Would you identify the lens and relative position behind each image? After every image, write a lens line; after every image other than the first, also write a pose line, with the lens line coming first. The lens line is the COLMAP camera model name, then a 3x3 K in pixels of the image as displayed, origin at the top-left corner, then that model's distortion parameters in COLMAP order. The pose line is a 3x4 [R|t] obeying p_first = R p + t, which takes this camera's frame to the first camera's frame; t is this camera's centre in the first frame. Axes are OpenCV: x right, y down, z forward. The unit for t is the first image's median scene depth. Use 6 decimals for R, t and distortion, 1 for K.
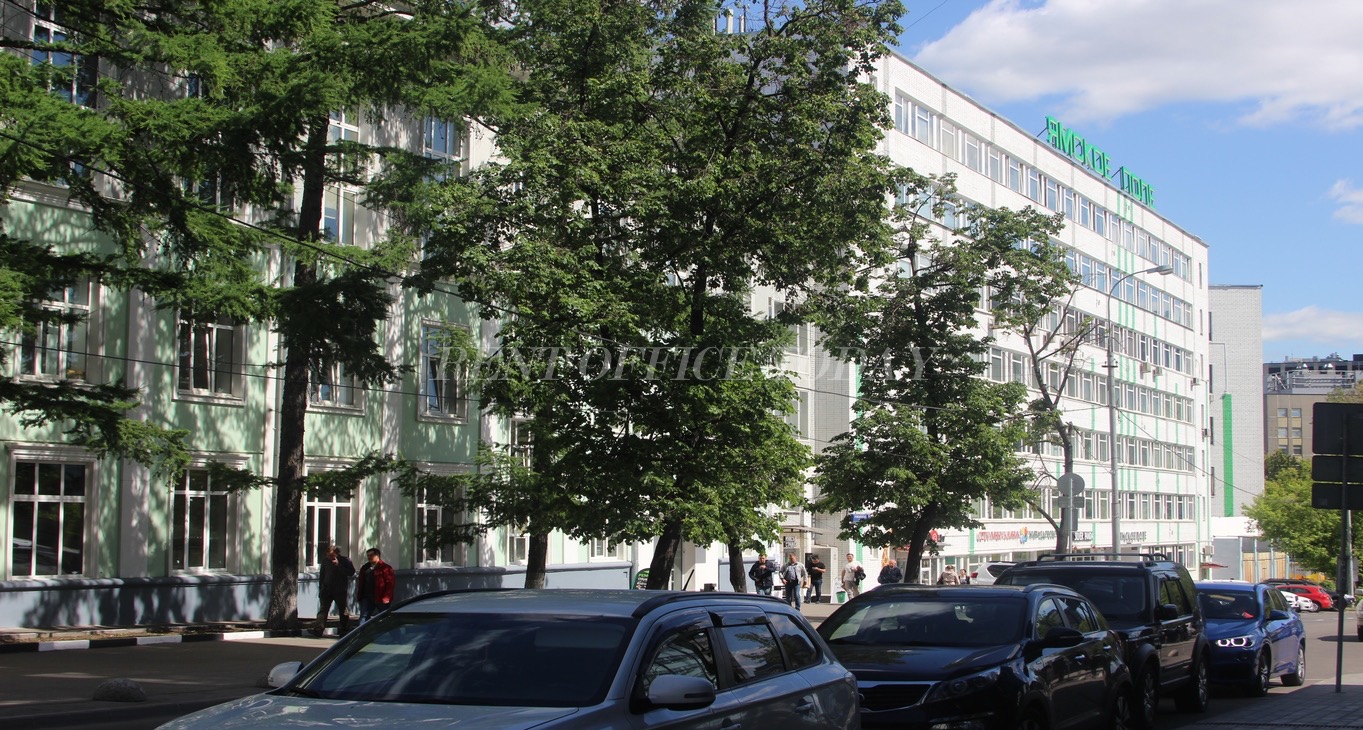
lens RADIAL K [[2017.9, 0, 668.6], [0, 2017.9, 366.2], [0, 0, 1]] dist [-0.100604, 0.000000]
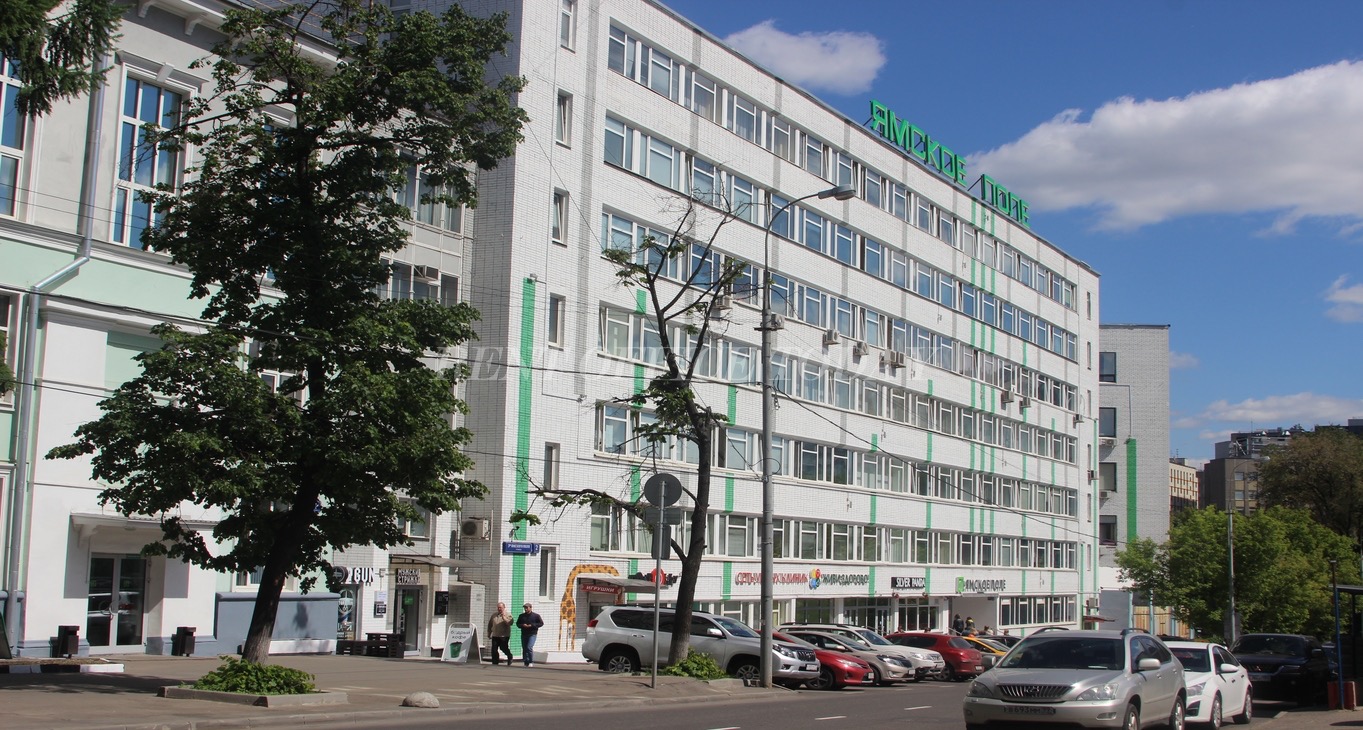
lens RADIAL K [[1829.1, 0, 645.0], [0, 1829.1, 407.2], [0, 0, 1]] dist [-0.129400, 0.000000]
pose [[0.999493, 0.009970, -0.030246, 0.101334], [-0.010421, 0.999836, -0.014798, 0.019155], [0.030094, 0.015105, 0.999433, 0.183512]]
